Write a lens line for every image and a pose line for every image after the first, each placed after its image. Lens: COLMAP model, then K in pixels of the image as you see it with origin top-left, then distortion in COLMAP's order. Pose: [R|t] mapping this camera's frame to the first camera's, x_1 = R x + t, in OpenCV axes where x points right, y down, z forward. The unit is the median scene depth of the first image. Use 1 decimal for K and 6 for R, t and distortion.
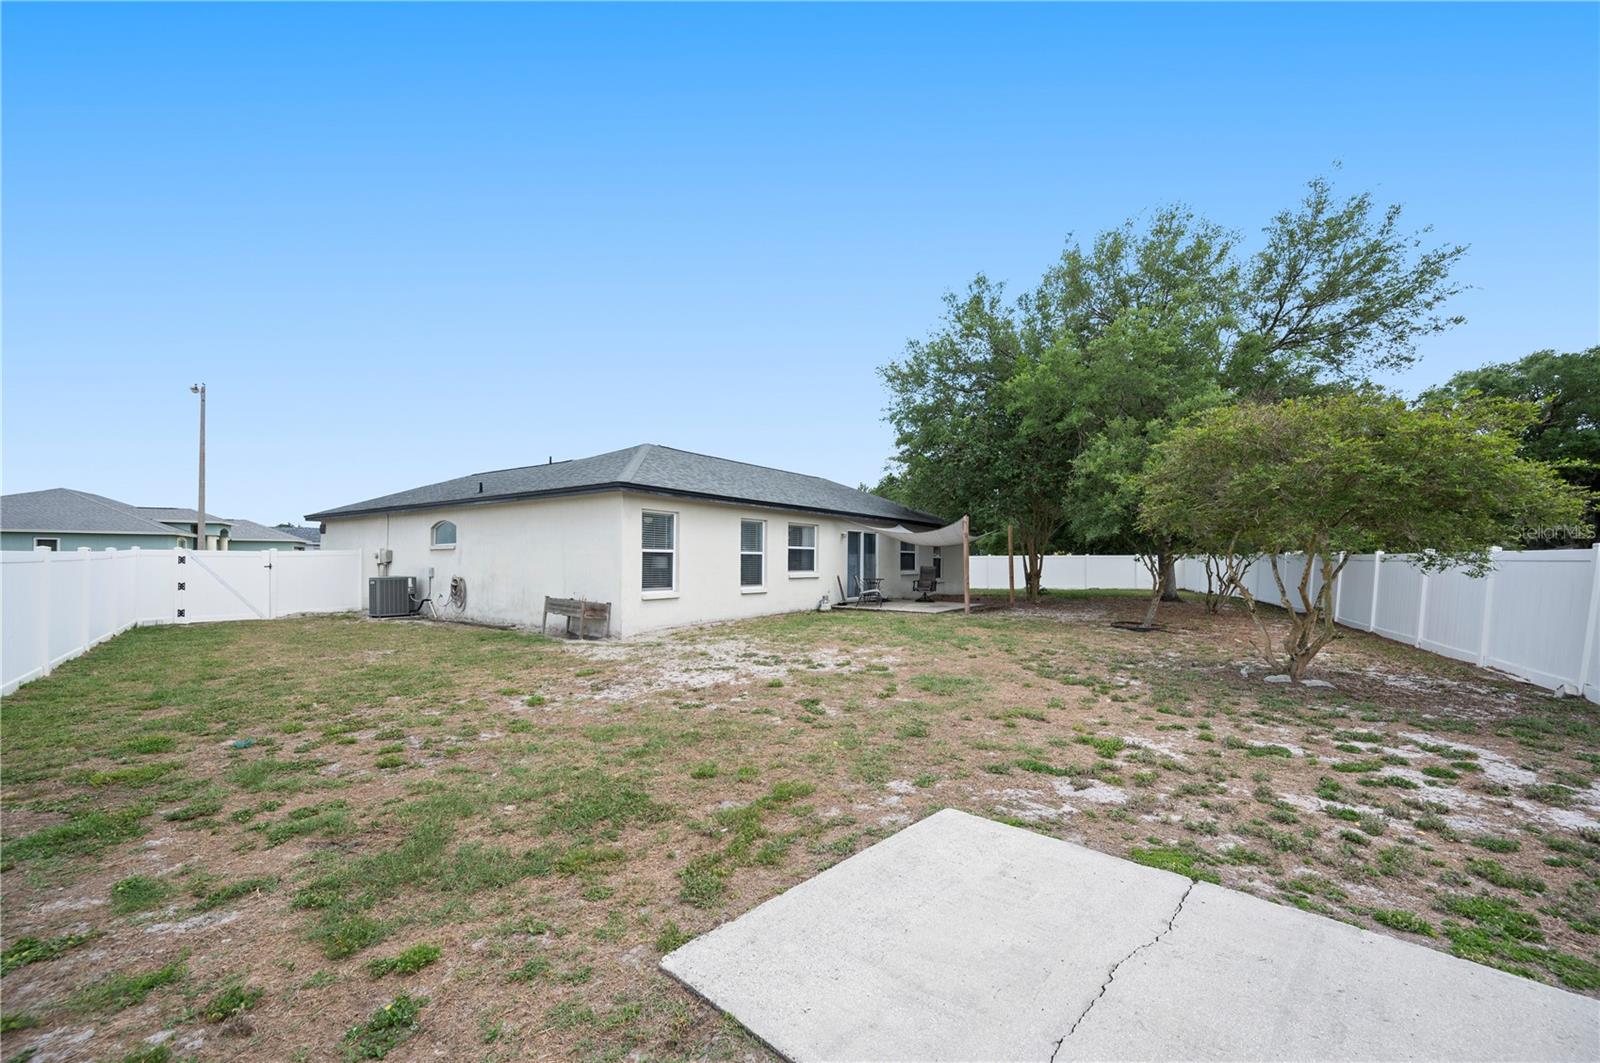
lens RADIAL K [[632.3, 0, 791.0], [0, 632.3, 536.6], [0, 0, 1]] dist [-0.002622, -0.000224]
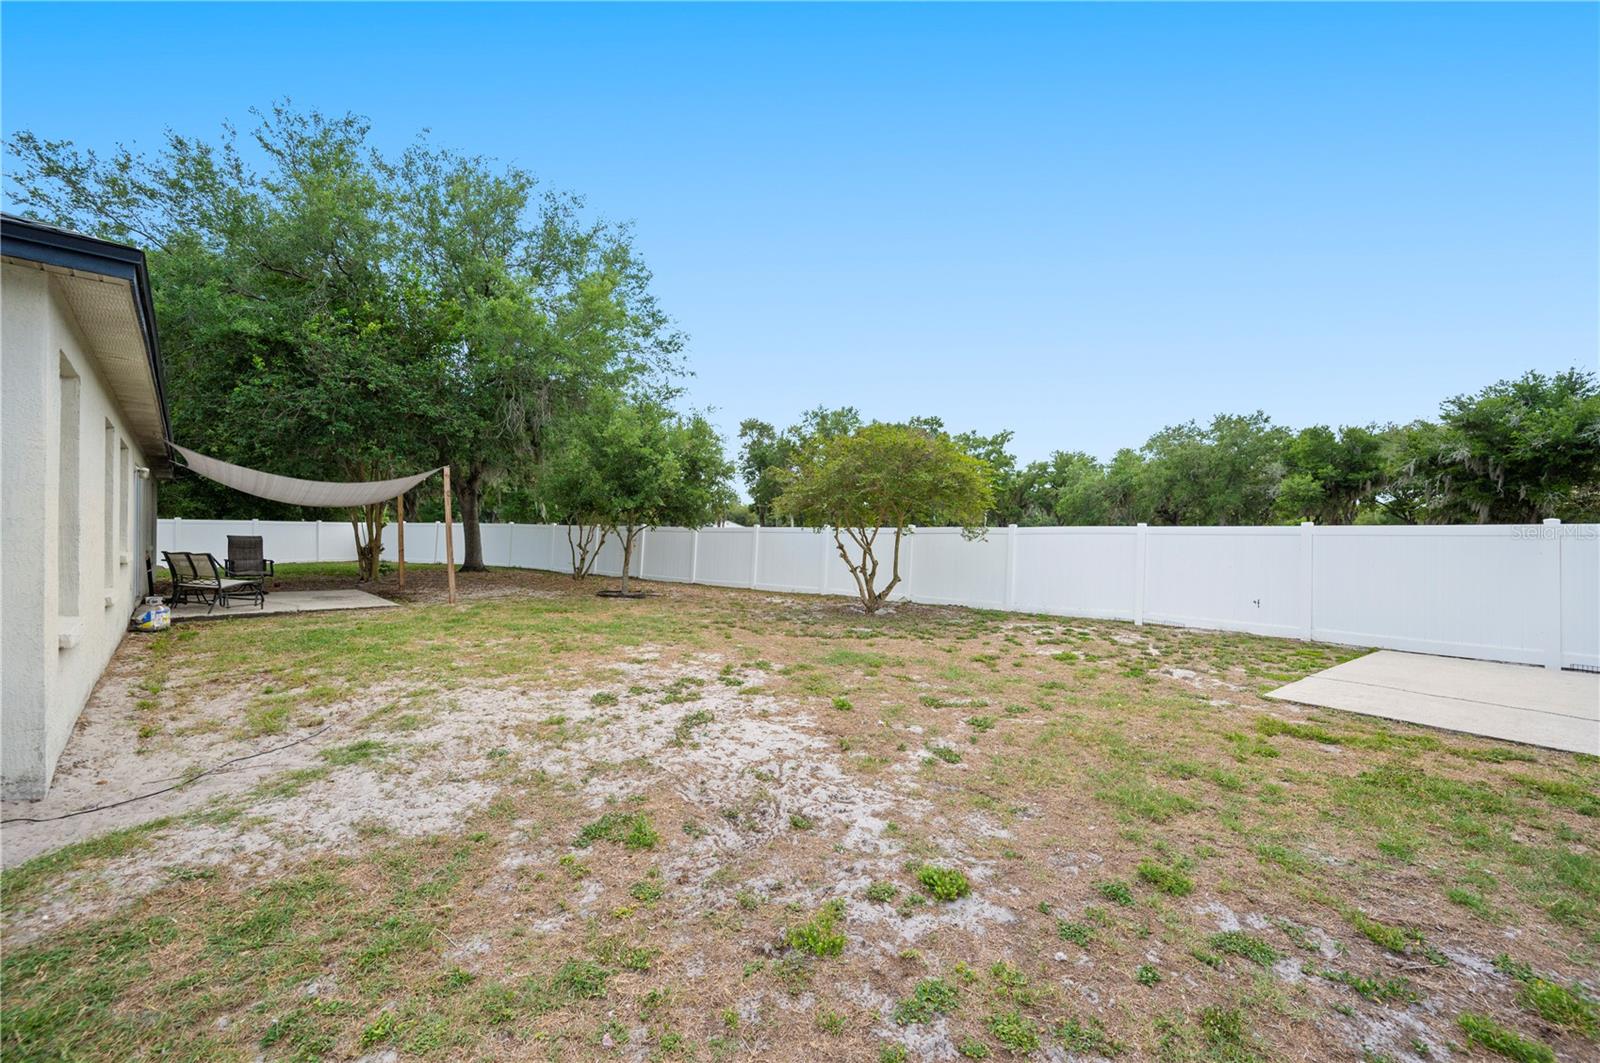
lens RADIAL K [[632.3, 0, 794.4], [0, 632.3, 533.7], [0, 0, 1]] dist [-0.002622, -0.000224]
pose [[0.170276, 0.001923, 0.985395, -0.607620], [-0.047771, 0.998838, 0.006306, 0.031176], [-0.984238, -0.048147, 0.170170, 0.772265]]
